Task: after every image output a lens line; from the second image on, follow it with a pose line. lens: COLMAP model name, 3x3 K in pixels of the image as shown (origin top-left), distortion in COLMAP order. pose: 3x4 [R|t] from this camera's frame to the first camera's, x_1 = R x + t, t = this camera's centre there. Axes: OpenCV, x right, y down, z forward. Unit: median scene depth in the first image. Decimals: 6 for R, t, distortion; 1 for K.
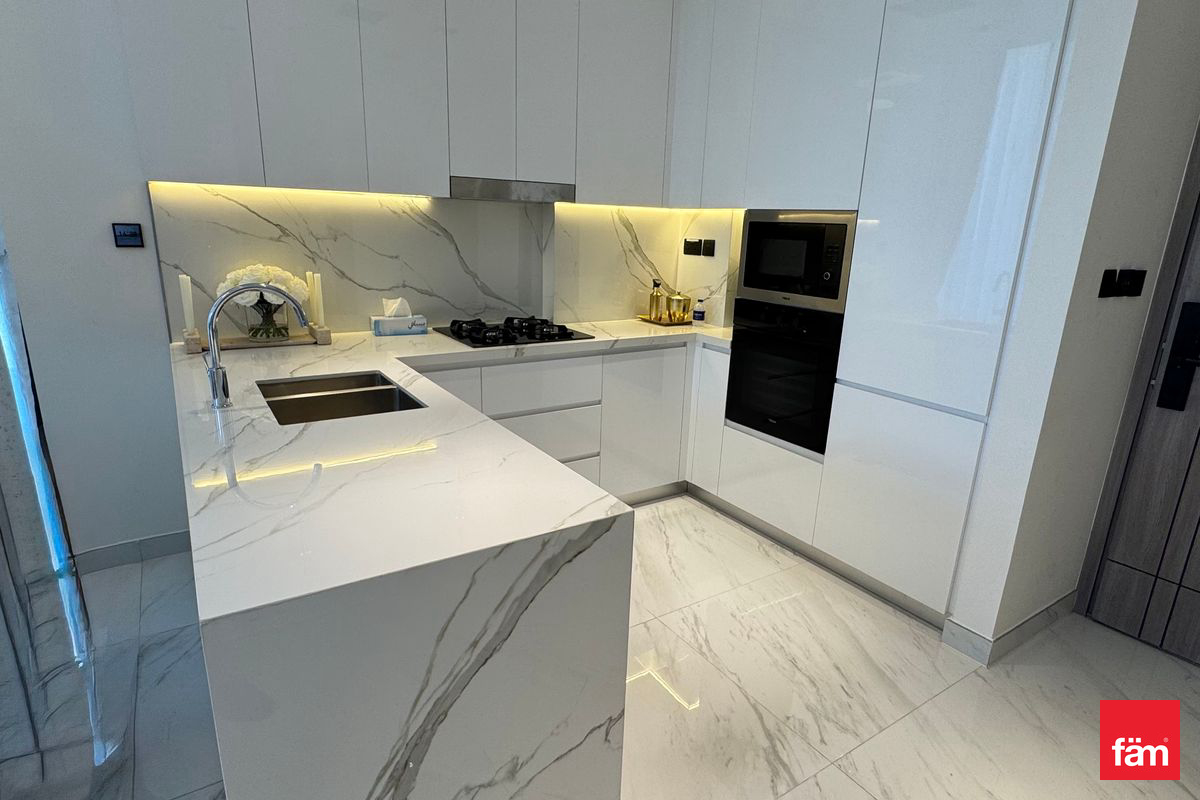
lens RADIAL K [[659.3, 0, 603.6], [0, 659.3, 404.6], [0, 0, 1]] dist [0.002837, 0.000629]
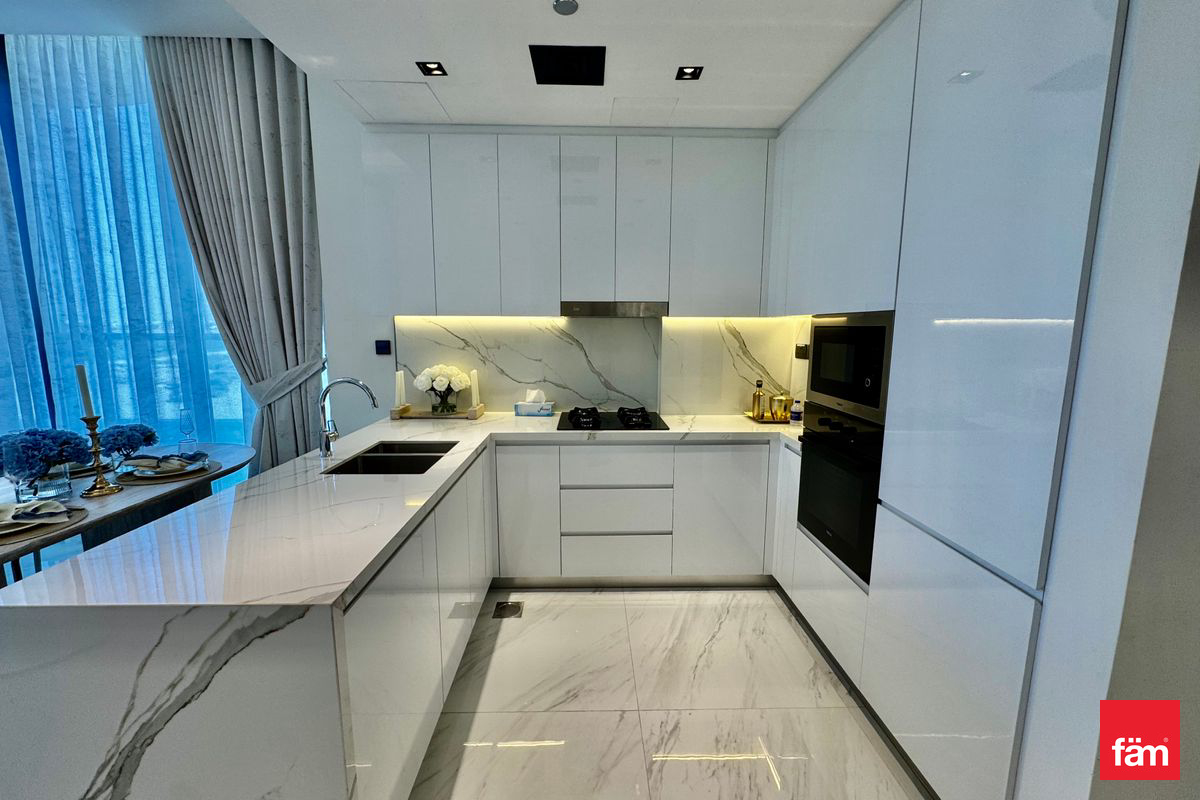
lens RADIAL K [[480.7, 0, 596.3], [0, 480.7, 395.6], [0, 0, 1]] dist [-0.000992, 0.000060]
pose [[0.844307, 0.042467, -0.534174, 0.353241], [-0.118741, 0.986900, -0.109221, -0.057713], [0.522538, 0.155644, 0.838289, 0.242242]]
